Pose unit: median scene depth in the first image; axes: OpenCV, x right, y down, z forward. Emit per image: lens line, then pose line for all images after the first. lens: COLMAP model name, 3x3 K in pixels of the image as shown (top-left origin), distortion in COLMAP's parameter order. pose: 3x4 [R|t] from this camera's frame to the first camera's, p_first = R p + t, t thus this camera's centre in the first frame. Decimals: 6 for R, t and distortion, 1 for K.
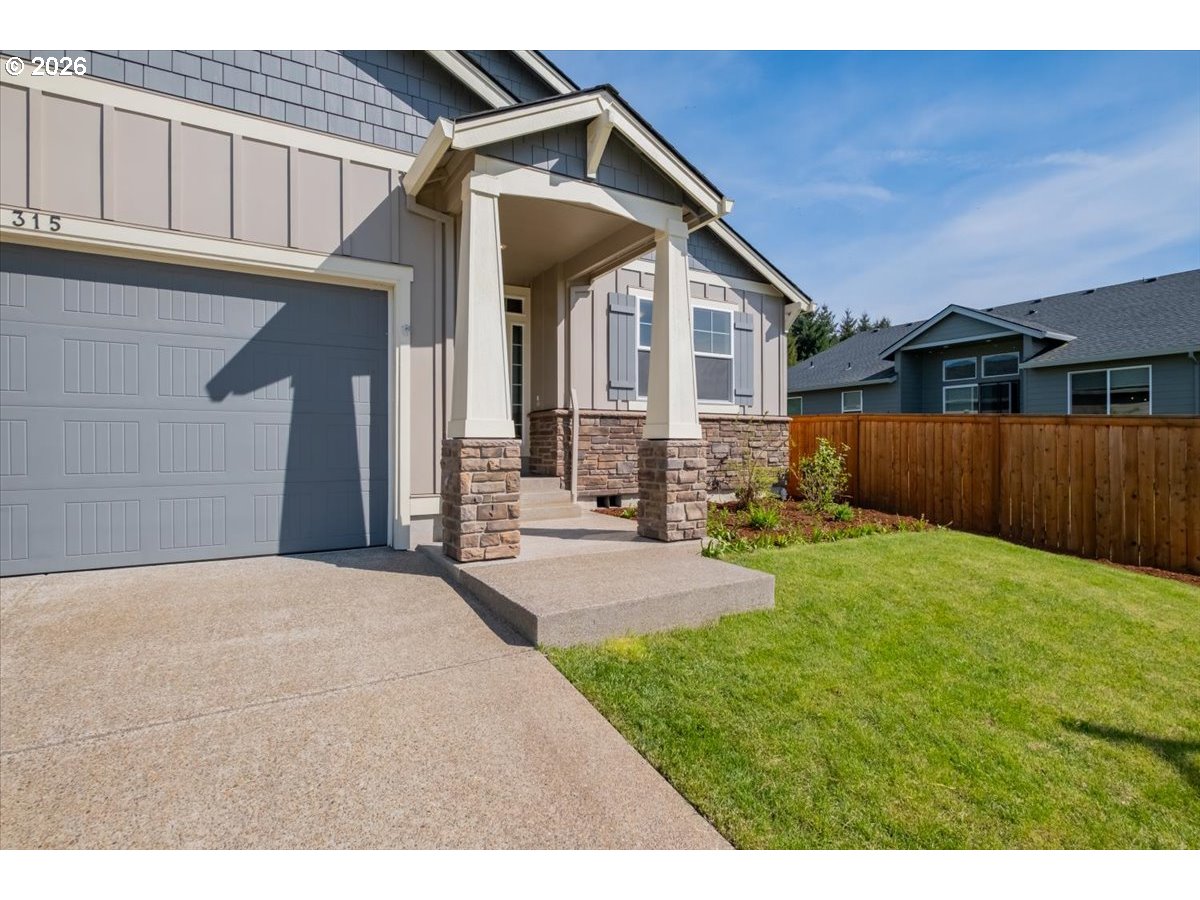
lens RADIAL K [[509.8, 0, 607.4], [0, 509.8, 443.9], [0, 0, 1]] dist [-0.000495, -0.000288]
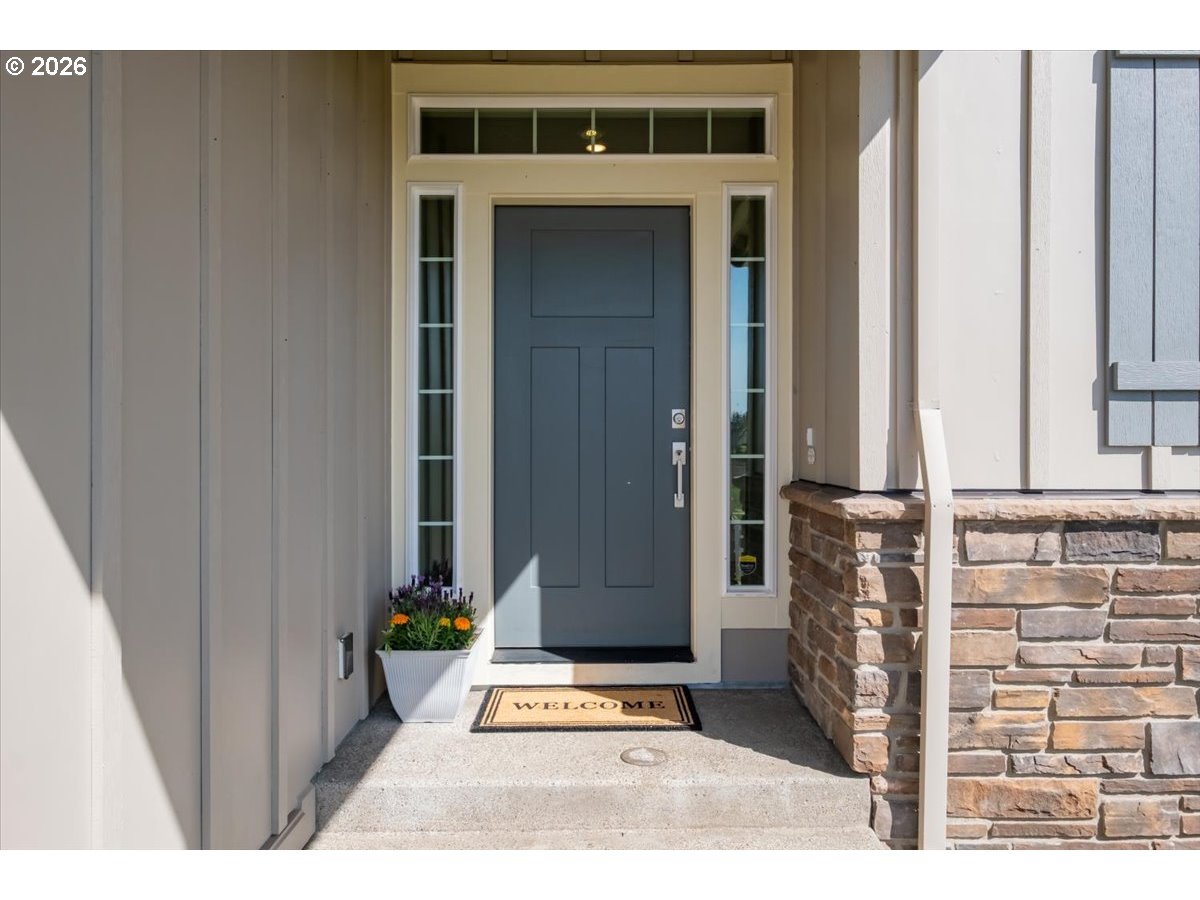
lens RADIAL K [[808.1, 0, 600.0], [0, 808.1, 450.0], [0, 0, 1]] dist [0.000957, -0.000897]
pose [[0.859032, -0.000143, -0.511921, -0.006600], [-0.002748, 0.999984, -0.004889, -0.083456], [0.511914, 0.005607, 0.859018, 0.579405]]
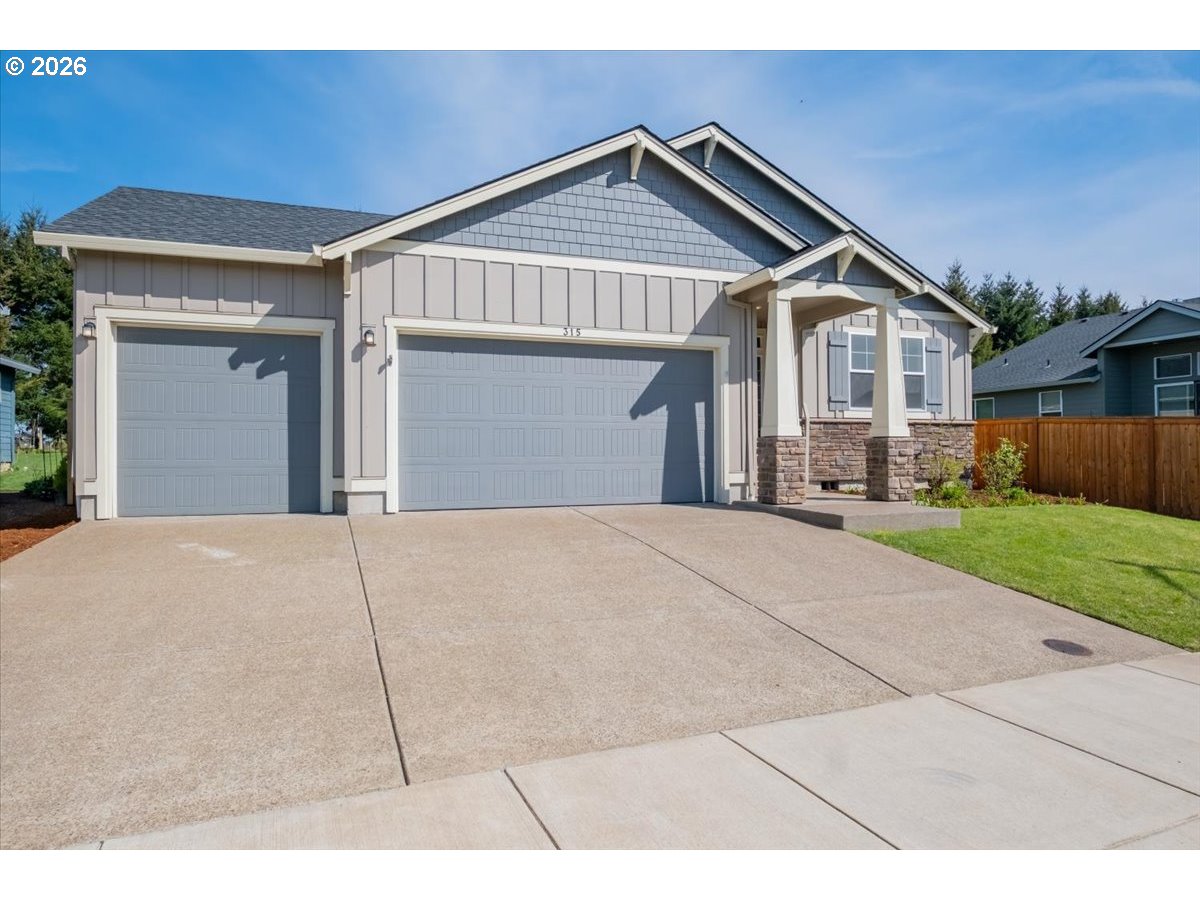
lens RADIAL K [[702.3, 0, 600.9], [0, 702.3, 446.2], [0, 0, 1]] dist [0.000447, -0.001078]
pose [[0.986530, -0.007828, -0.163394, -0.294312], [0.005047, 0.999835, -0.017430, 0.038422], [0.163504, 0.016370, 0.986407, -0.945245]]
